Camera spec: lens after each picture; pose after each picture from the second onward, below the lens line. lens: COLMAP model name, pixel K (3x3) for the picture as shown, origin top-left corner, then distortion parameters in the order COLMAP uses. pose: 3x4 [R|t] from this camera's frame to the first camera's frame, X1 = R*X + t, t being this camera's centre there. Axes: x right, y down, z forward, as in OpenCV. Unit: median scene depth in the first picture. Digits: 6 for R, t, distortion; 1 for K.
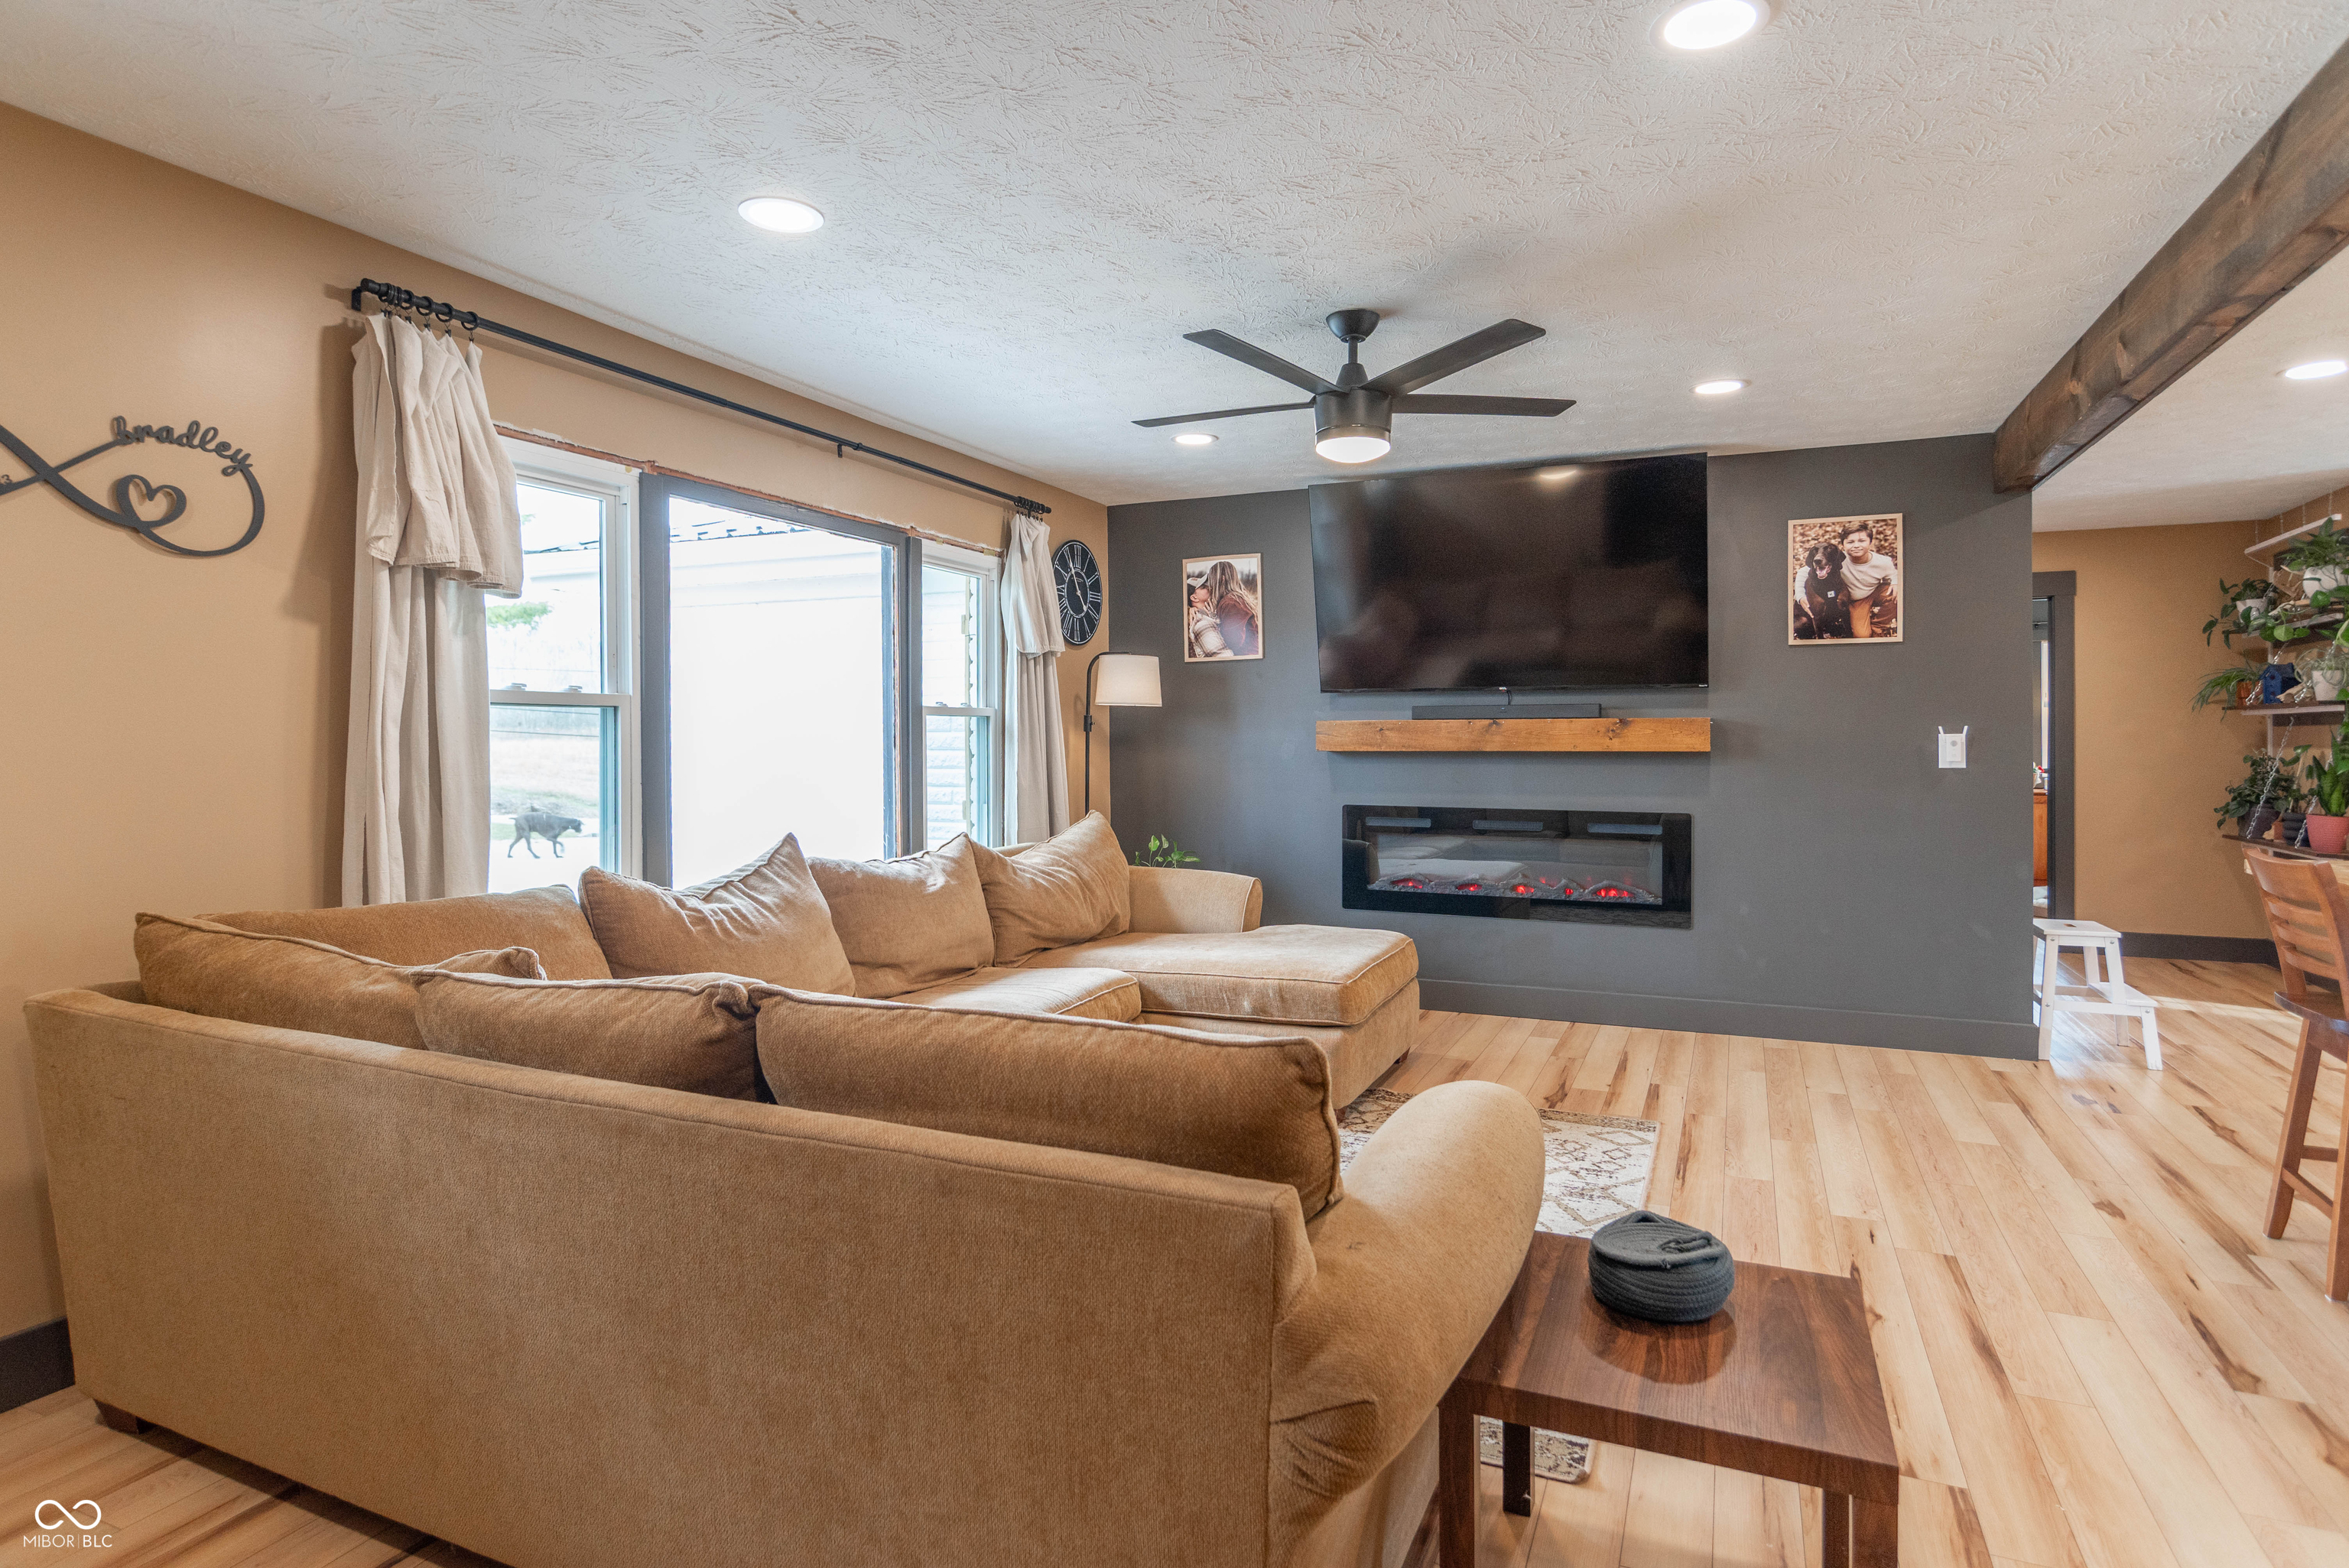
lens RADIAL K [[1193.7, 0, 1207.5], [0, 1193.7, 739.6], [0, 0, 1]] dist [-0.000918, 0.000528]
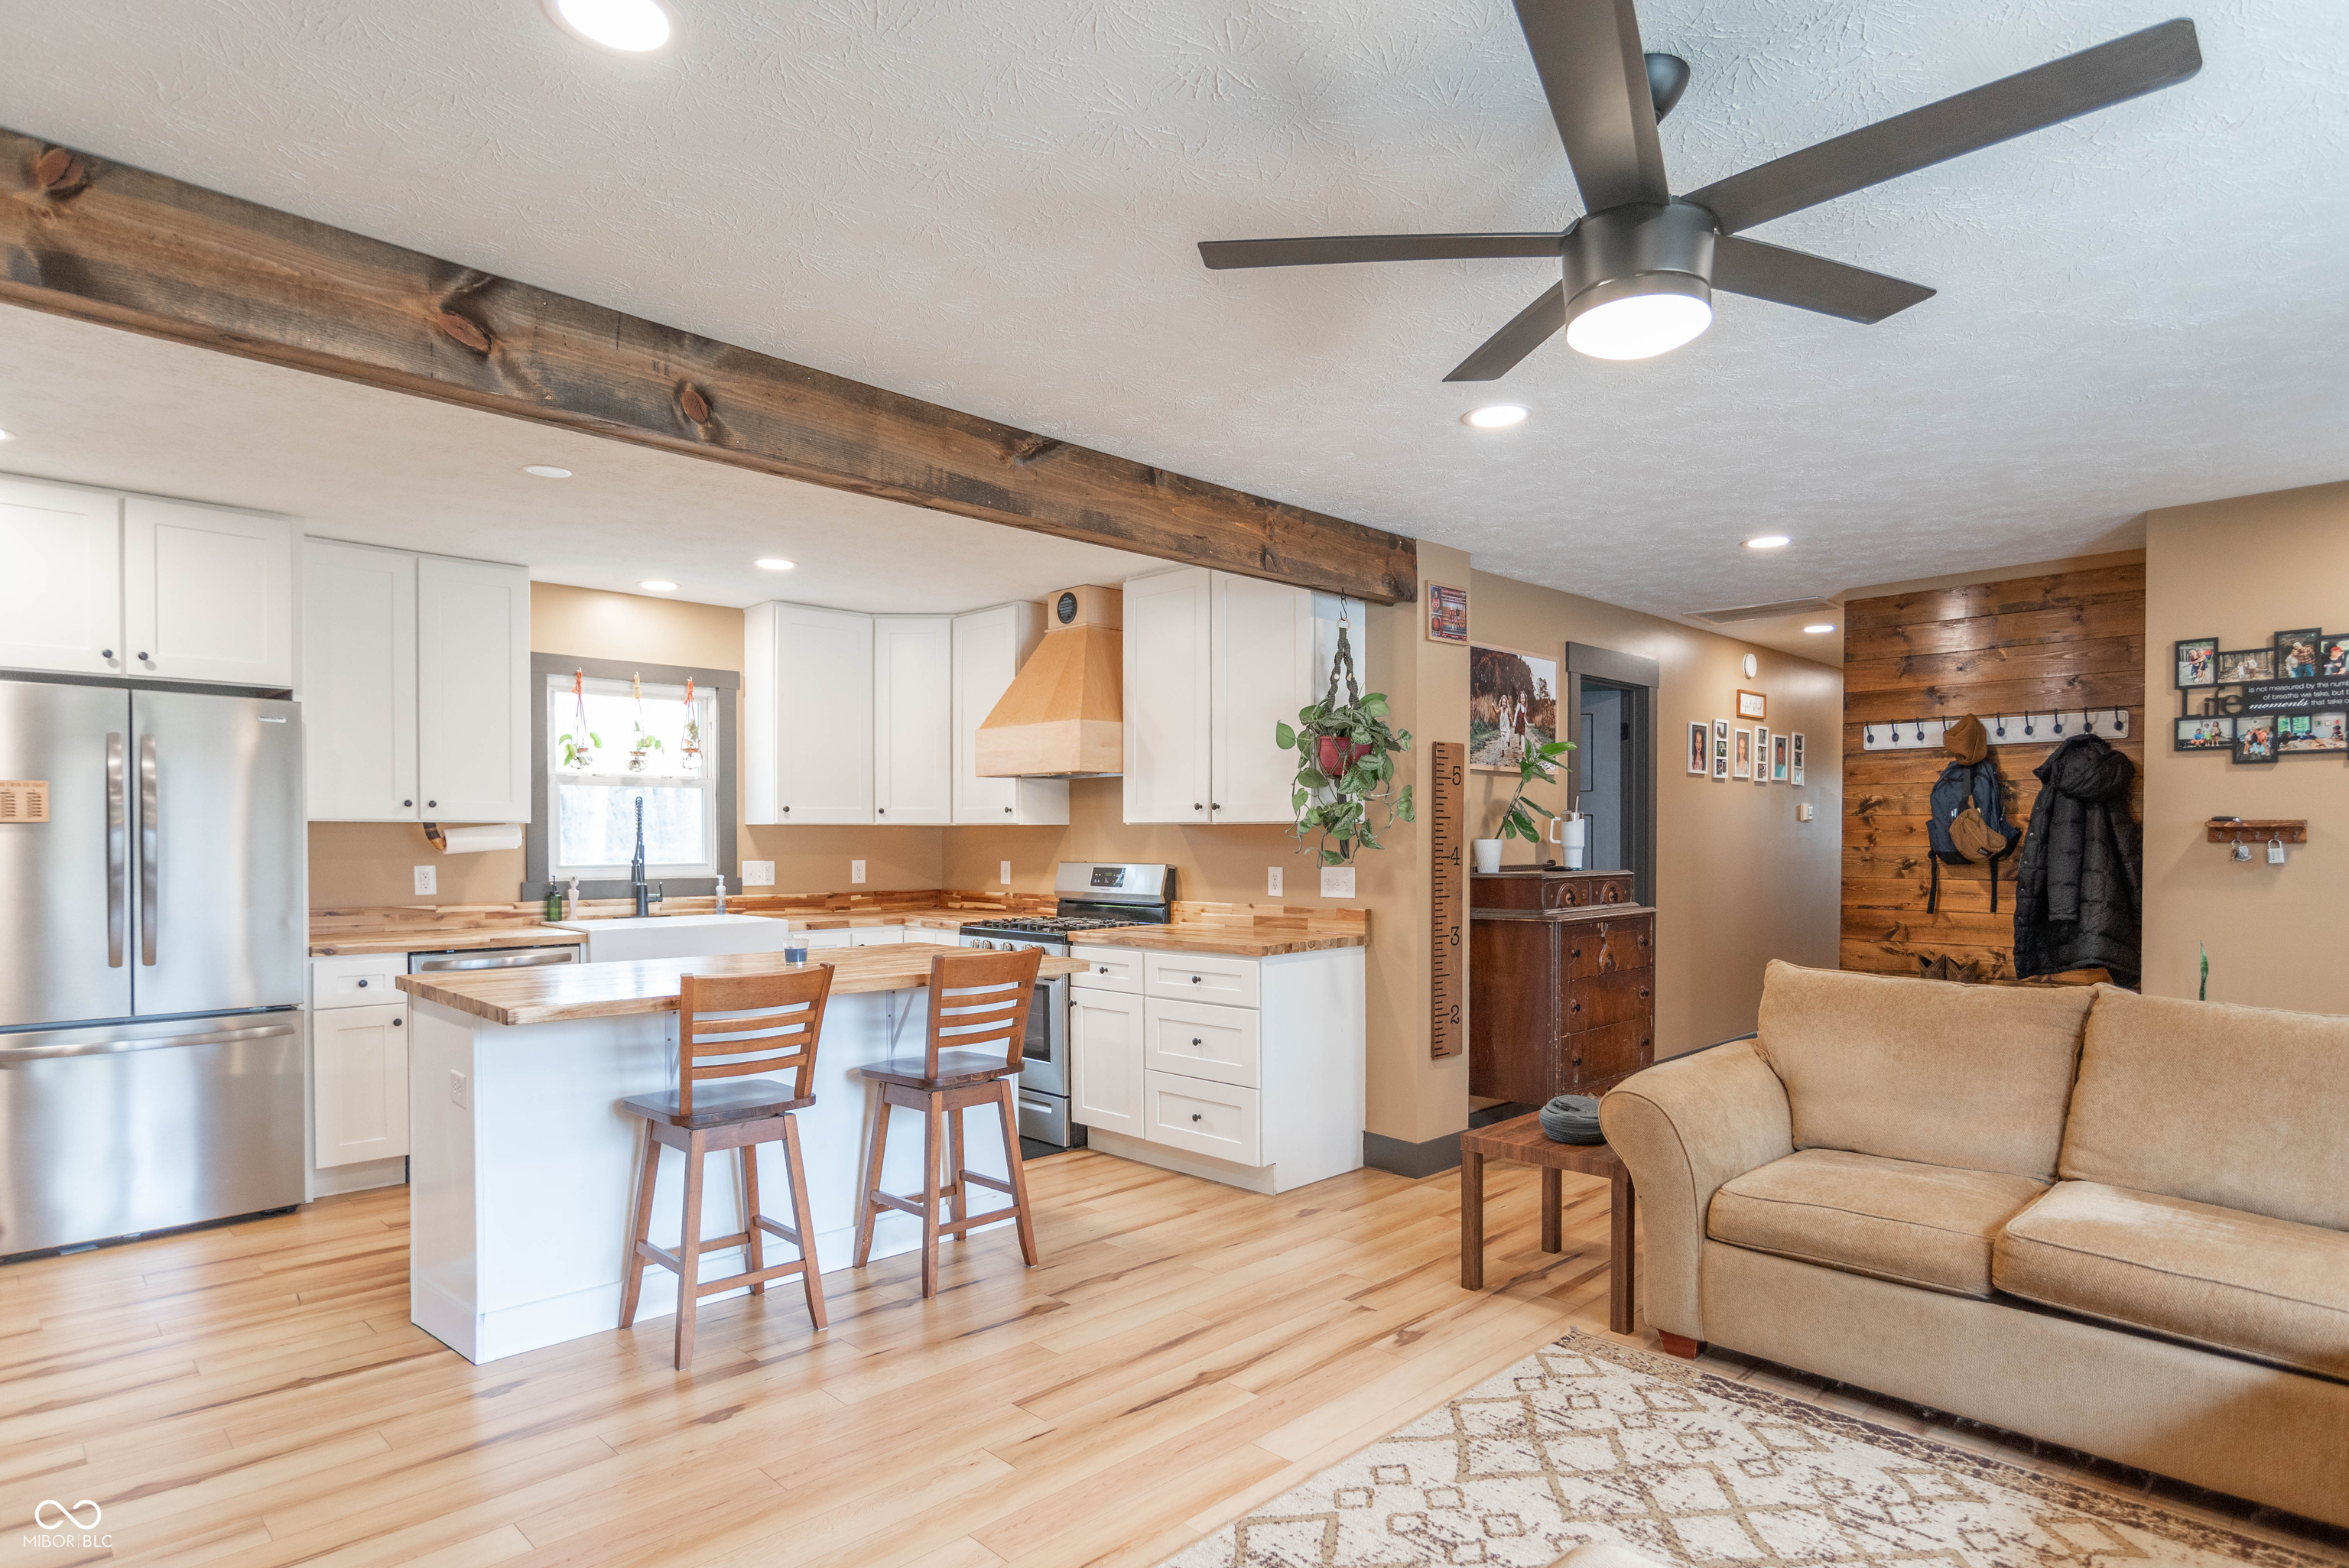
lens RADIAL K [[1313.7, 0, 1162.3], [0, 1313.7, 850.7], [0, 0, 1]] dist [0.002751, 0.001040]
pose [[-0.927086, 0.005353, 0.374811, 0.066596], [0.008354, 0.999945, 0.006384, -0.011034], [-0.374756, 0.009050, -0.927079, 1.136296]]
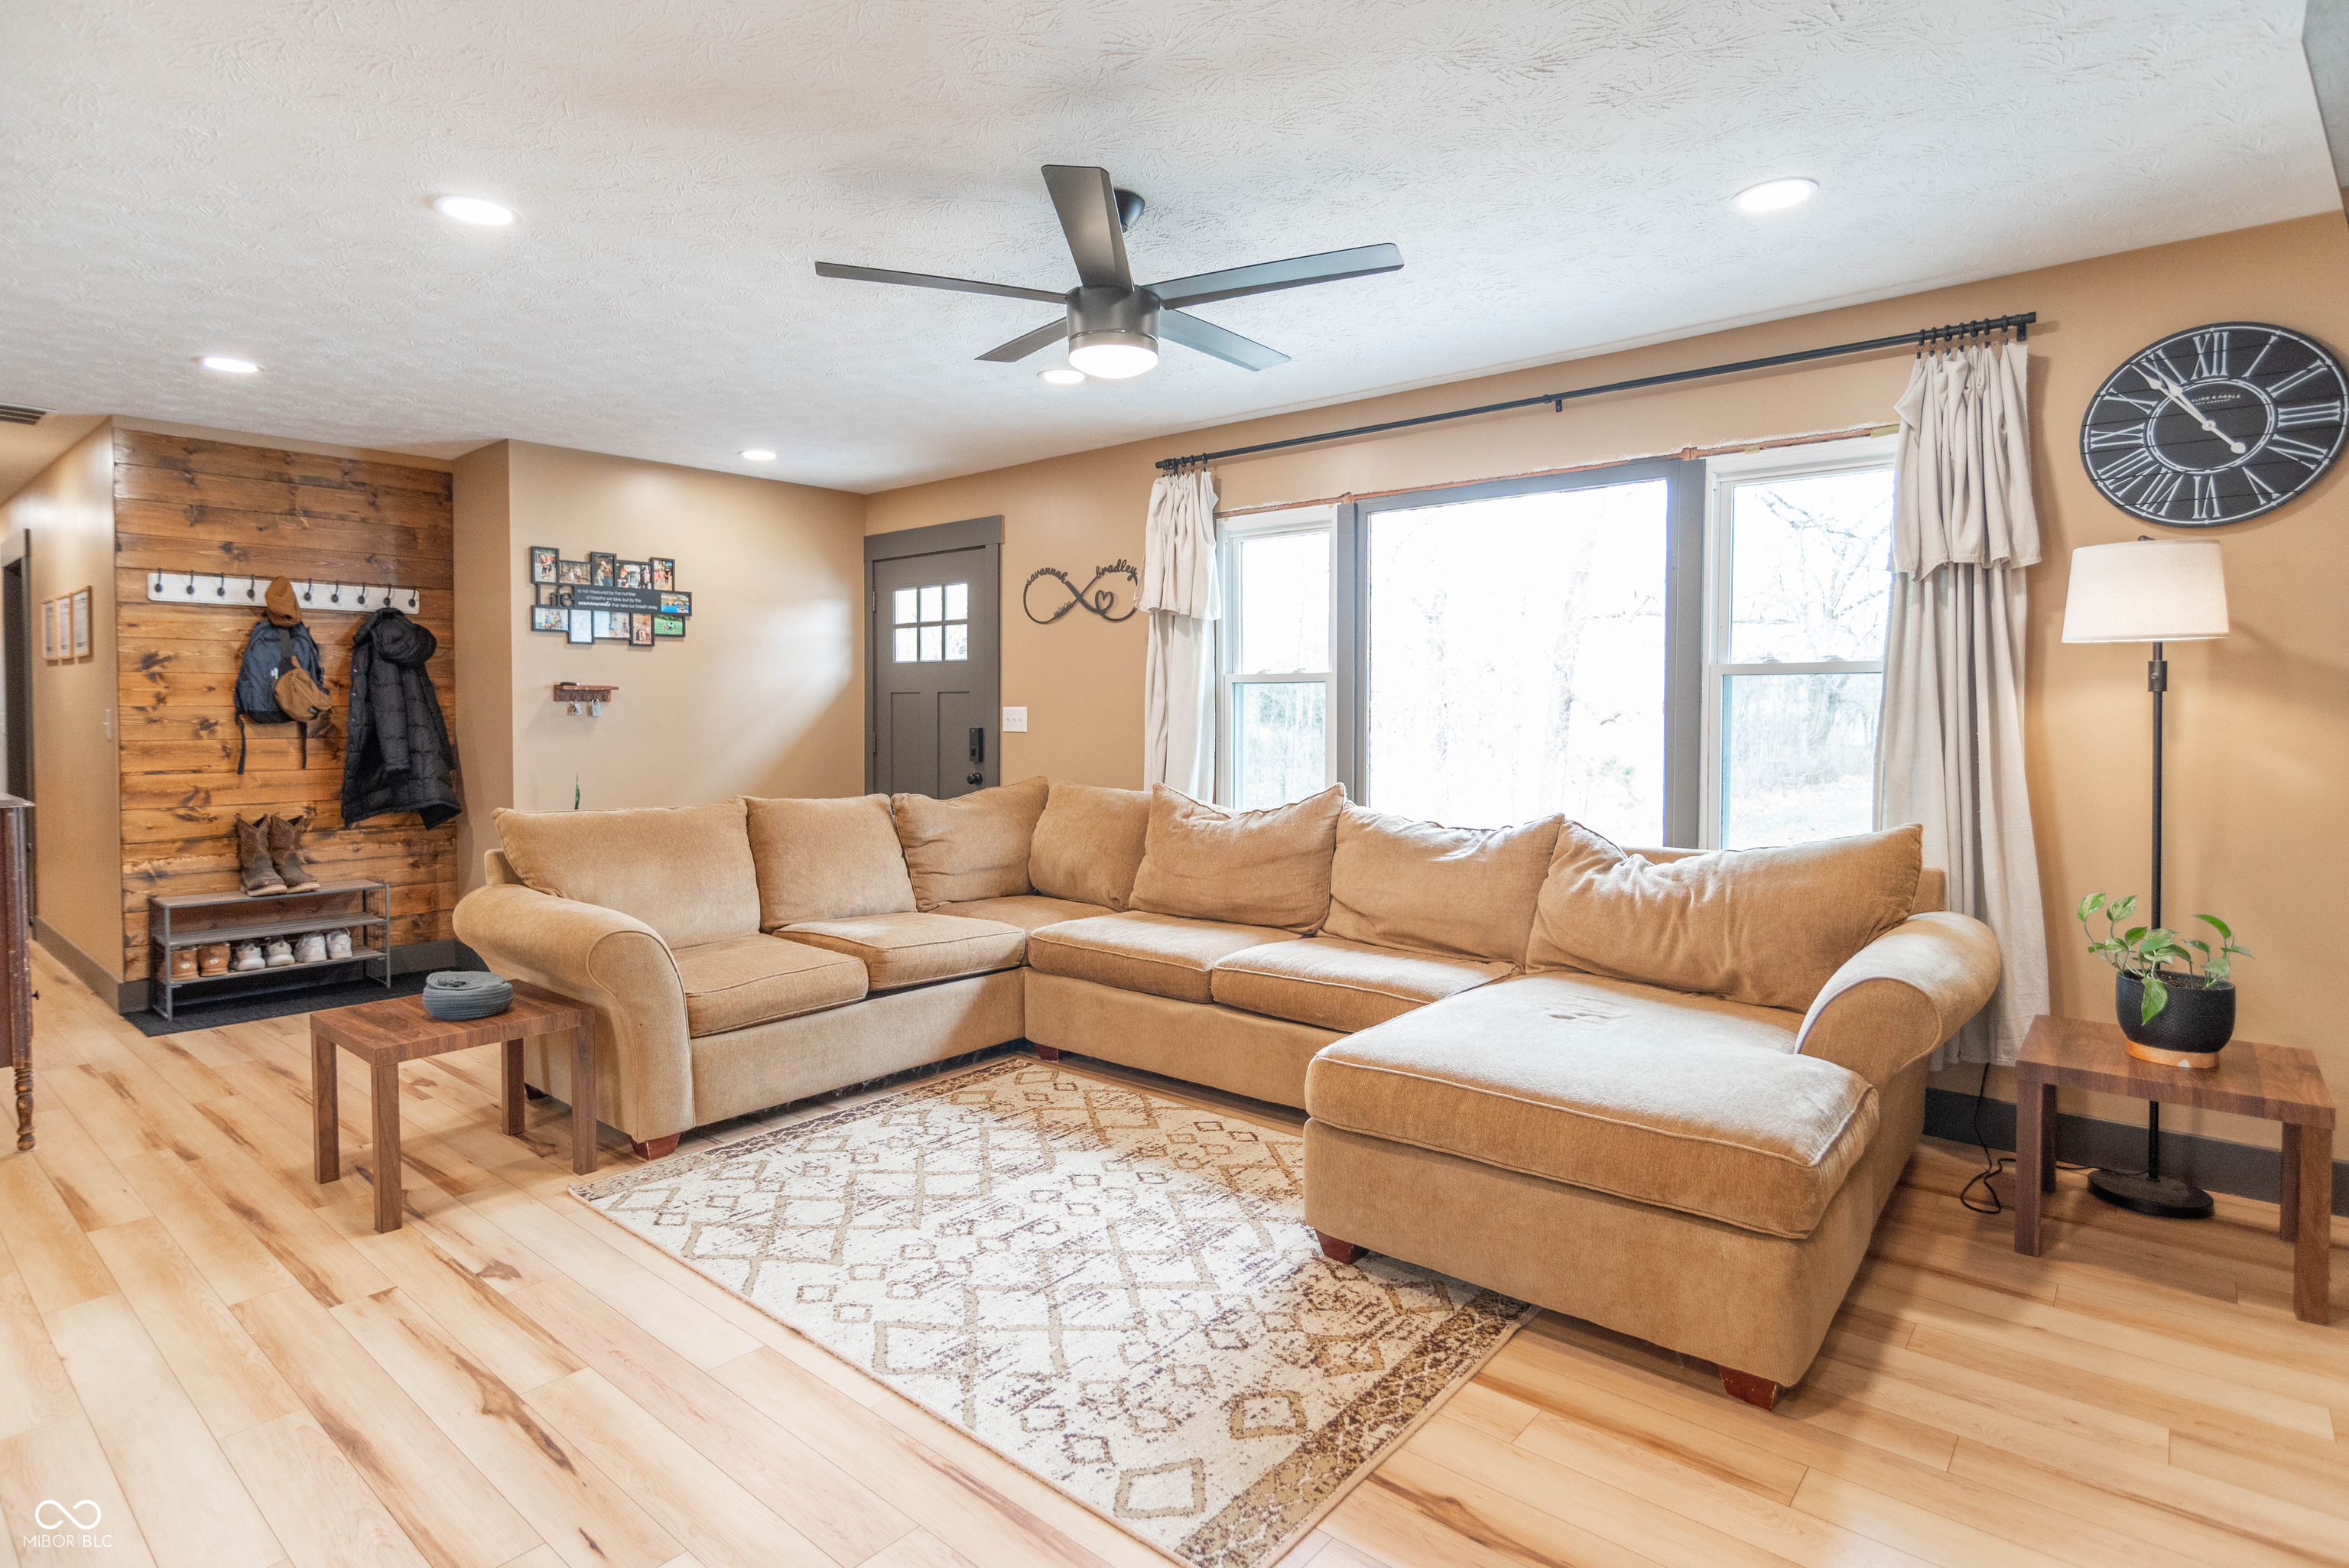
lens RADIAL K [[1193.7, 0, 1207.5], [0, 1193.7, 739.6], [0, 0, 1]] dist [-0.000918, 0.000528]
pose [[-0.253450, 0.033811, -0.966757, 0.641931], [0.002623, 0.999409, 0.034266, -0.005796], [0.967345, 0.006149, -0.253389, 0.888888]]
